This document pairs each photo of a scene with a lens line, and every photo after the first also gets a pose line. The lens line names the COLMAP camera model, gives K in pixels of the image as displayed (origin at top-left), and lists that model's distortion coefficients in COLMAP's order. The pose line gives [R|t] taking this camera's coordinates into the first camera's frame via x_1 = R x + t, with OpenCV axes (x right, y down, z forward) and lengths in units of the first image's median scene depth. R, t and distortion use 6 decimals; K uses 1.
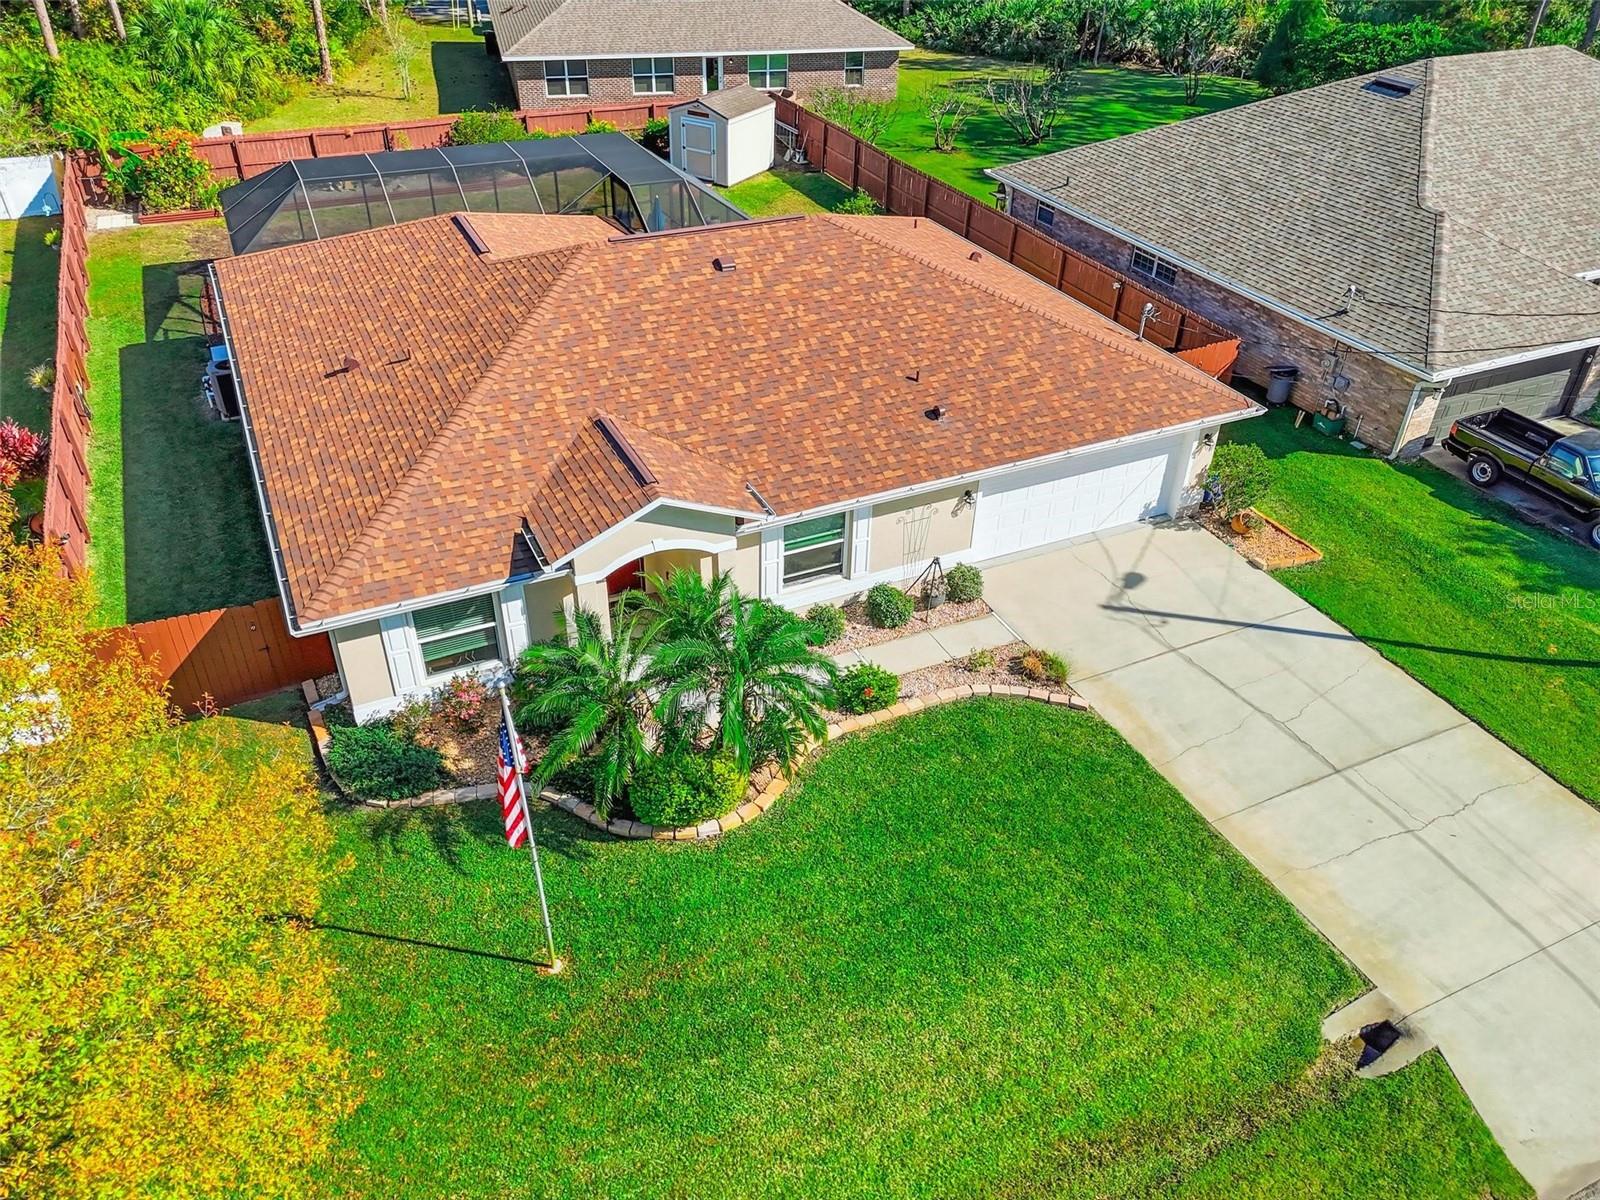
lens RADIAL K [[1180.1, 0, 802.9], [0, 1180.1, 606.5], [0, 0, 1]] dist [0.057344, -0.041017]
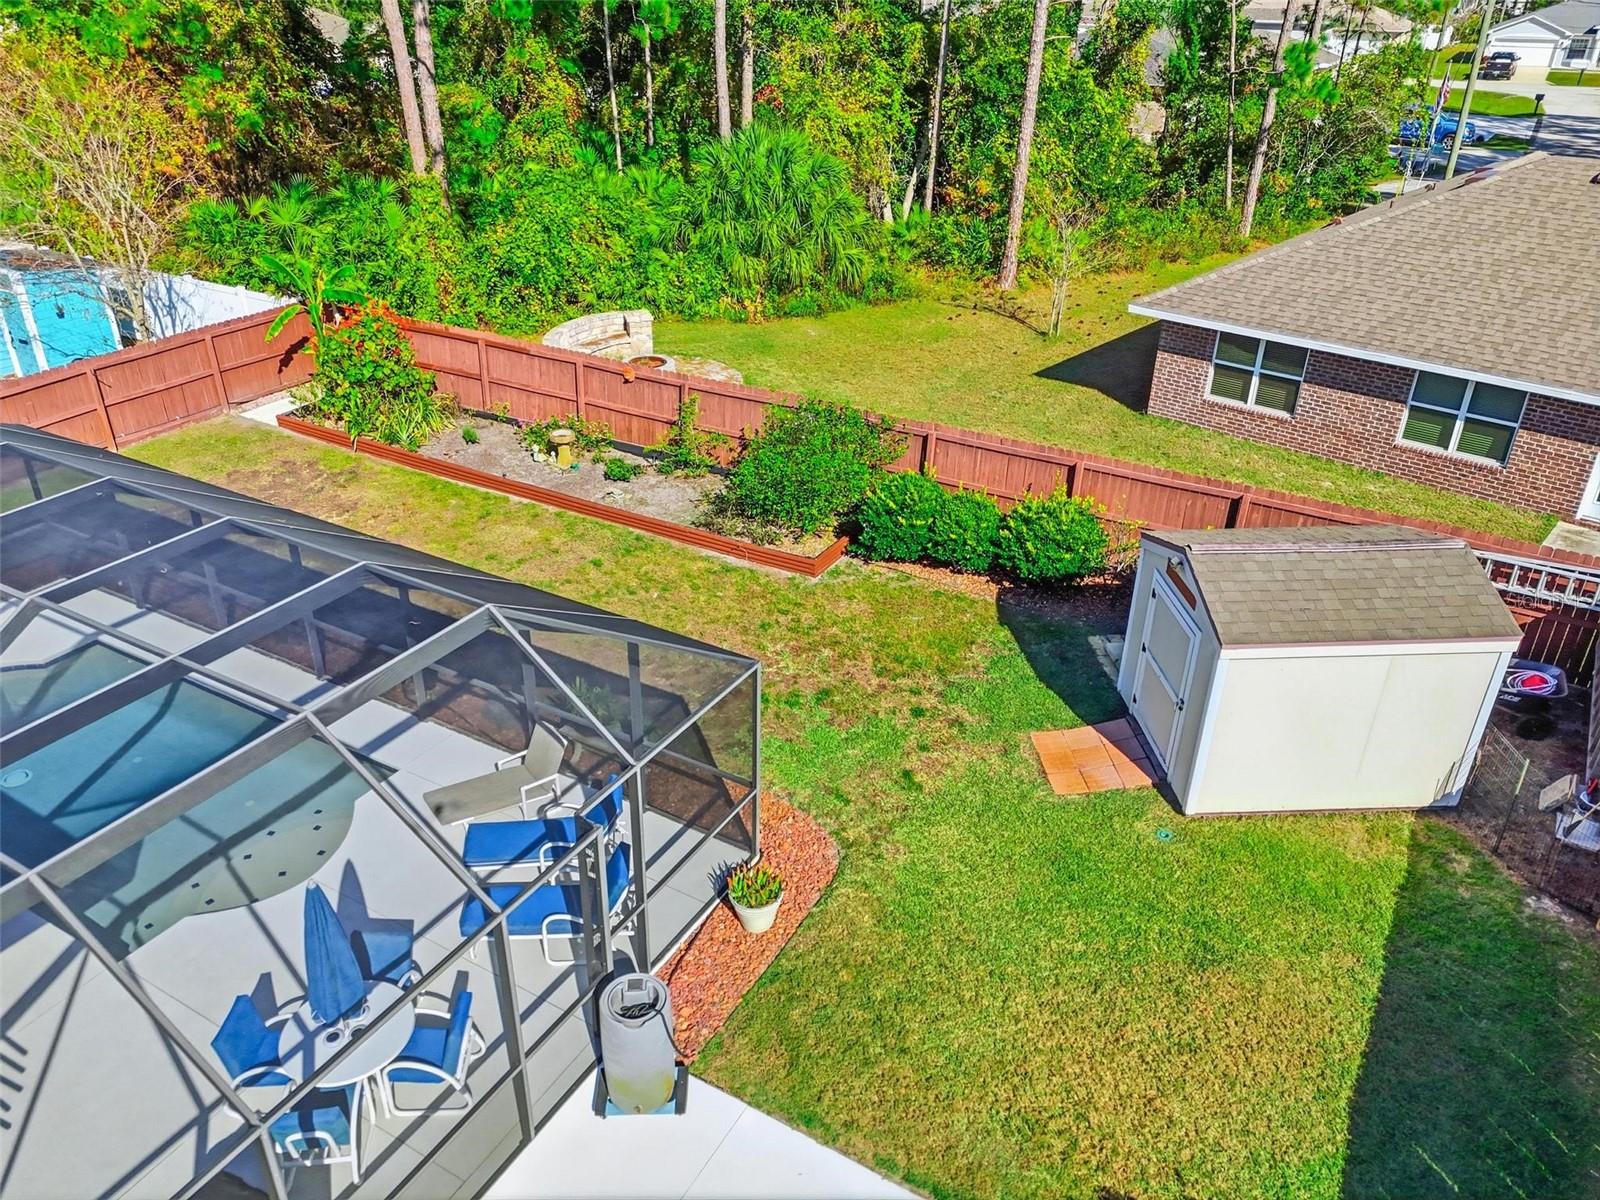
lens RADIAL K [[1180.1, 0, 797.8], [0, 1180.1, 604.8], [0, 0, 1]] dist [0.057344, -0.041017]
pose [[0.566459, 0.391088, -0.725379, 0.163613], [-0.479433, 0.872321, 0.095916, -0.743301], [0.670275, 0.293438, 0.681635, 1.363789]]
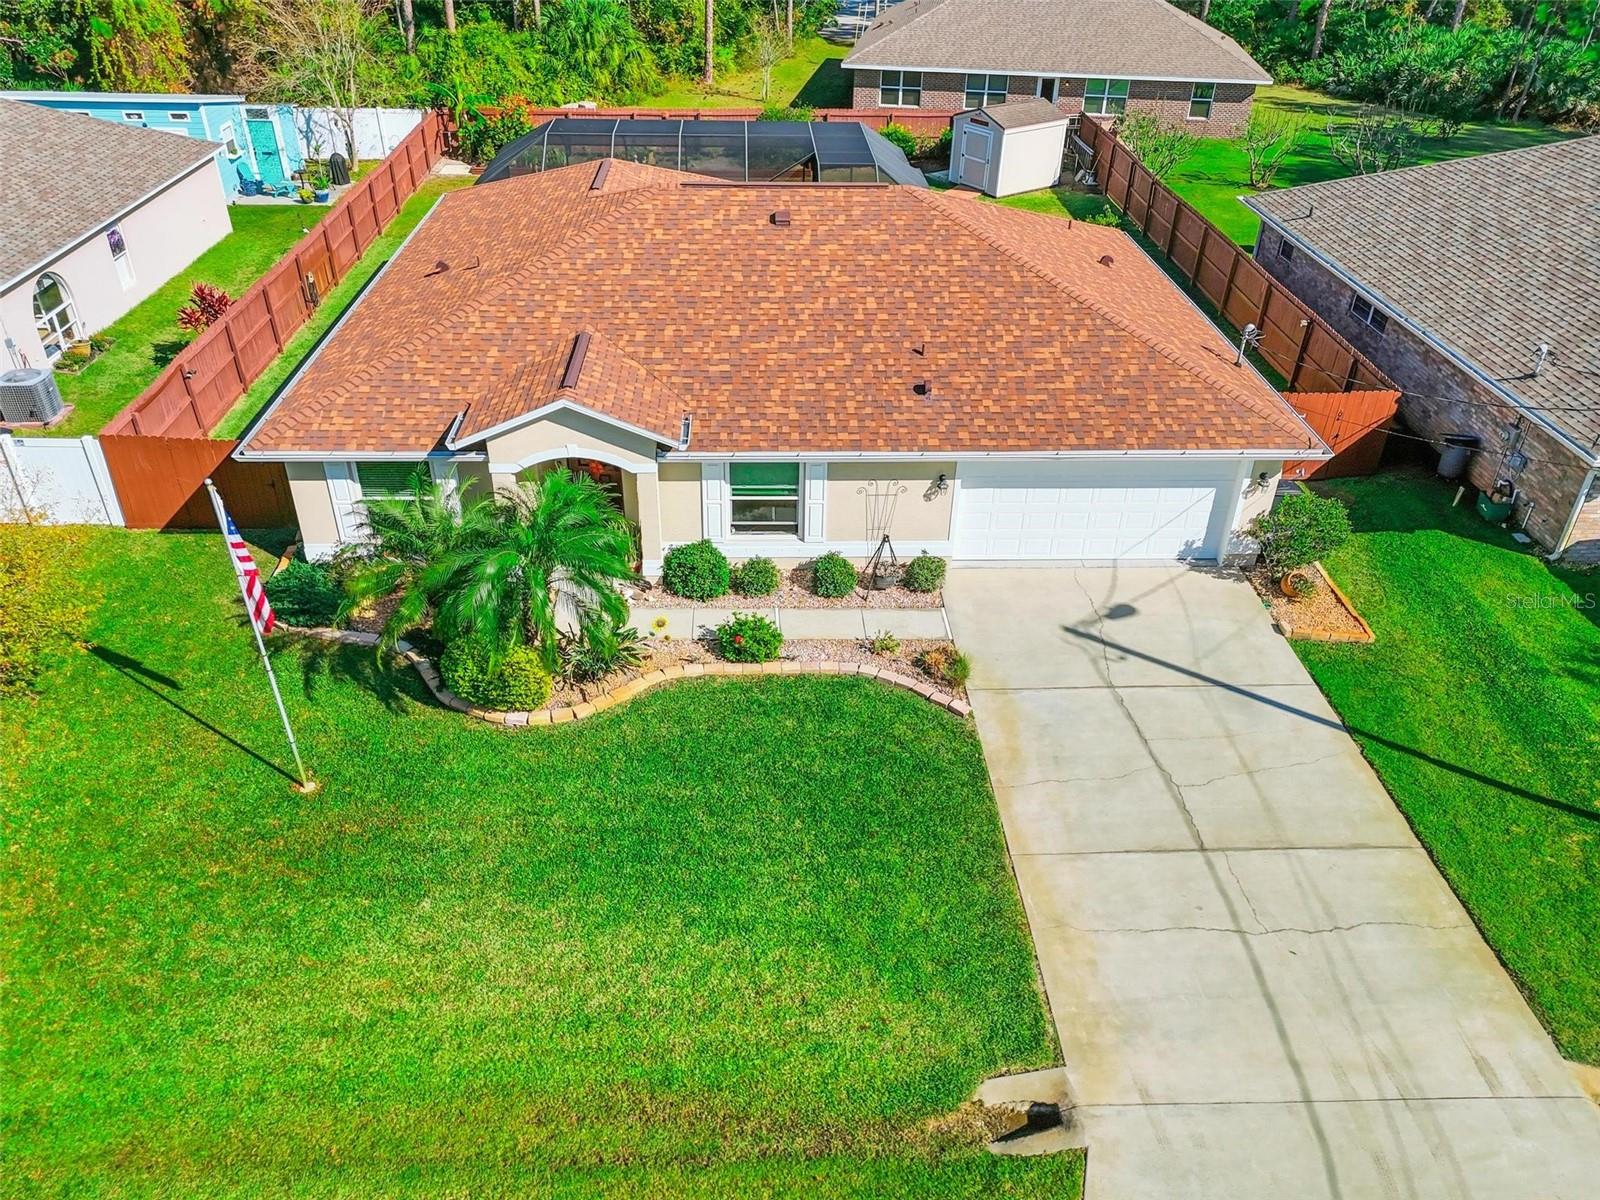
lens RADIAL K [[1180.1, 0, 796.5], [0, 1180.1, 605.9], [0, 0, 1]] dist [0.057344, -0.041017]
pose [[0.919037, 0.214555, -0.330662, 0.356647], [-0.227634, 0.973746, -0.000855, 0.030189], [0.321797, 0.076055, 0.943749, 0.079339]]
